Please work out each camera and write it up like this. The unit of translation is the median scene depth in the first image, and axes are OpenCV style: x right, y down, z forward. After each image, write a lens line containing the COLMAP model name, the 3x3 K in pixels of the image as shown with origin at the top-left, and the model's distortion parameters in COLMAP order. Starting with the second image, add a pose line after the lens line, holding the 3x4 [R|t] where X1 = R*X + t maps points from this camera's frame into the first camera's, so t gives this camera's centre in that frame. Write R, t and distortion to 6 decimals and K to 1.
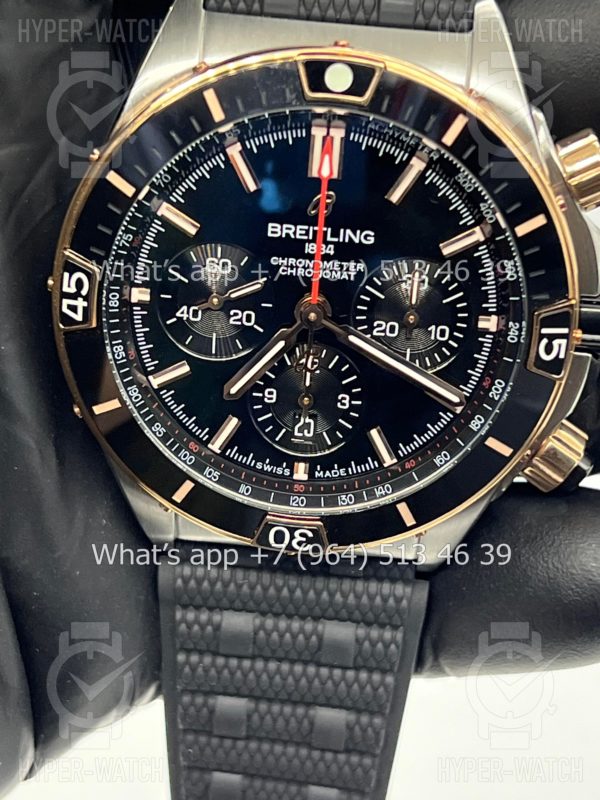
lens RADIAL K [[1934.7, 0, 298.2], [0, 1934.7, 406.3], [0, 0, 1]] dist [0.135072, 0.000000]
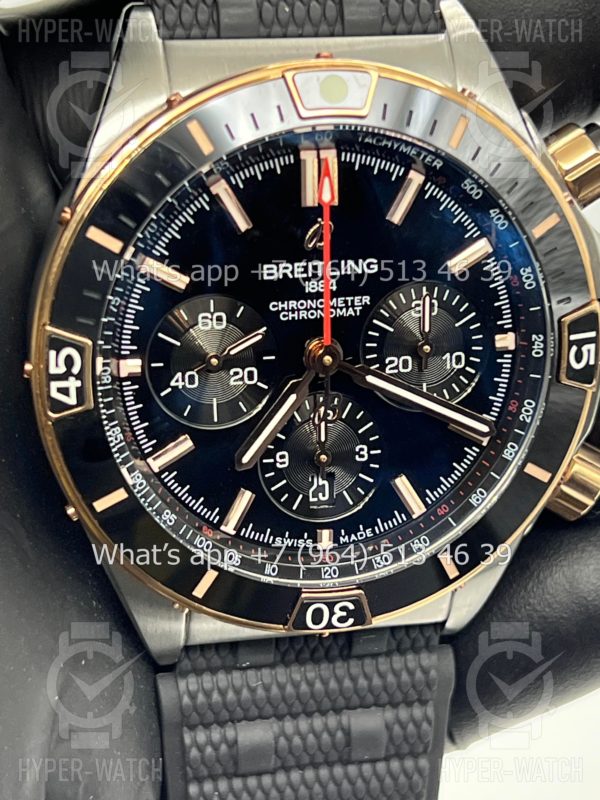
lens RADIAL K [[1934.7, 0, 298.9], [0, 1934.7, 399.1], [0, 0, 1]] dist [0.135072, 0.000000]
pose [[0.958036, -0.151470, 0.243359, -0.223232], [0.174236, 0.981859, -0.074796, 0.035659], [-0.227615, 0.114059, 0.967048, 0.134991]]
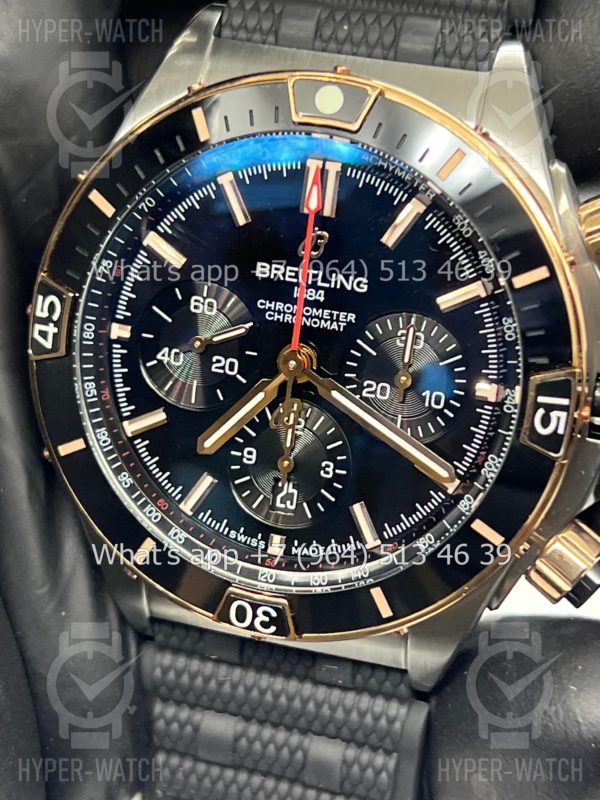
lens RADIAL K [[1934.7, 0, 303.2], [0, 1934.7, 398.3], [0, 0, 1]] dist [0.135072, 0.000000]
pose [[0.972051, 0.084898, -0.218881, 0.210351], [-0.123080, 0.978214, -0.167179, 0.119004], [0.199920, 0.189447, 0.961323, 0.126368]]
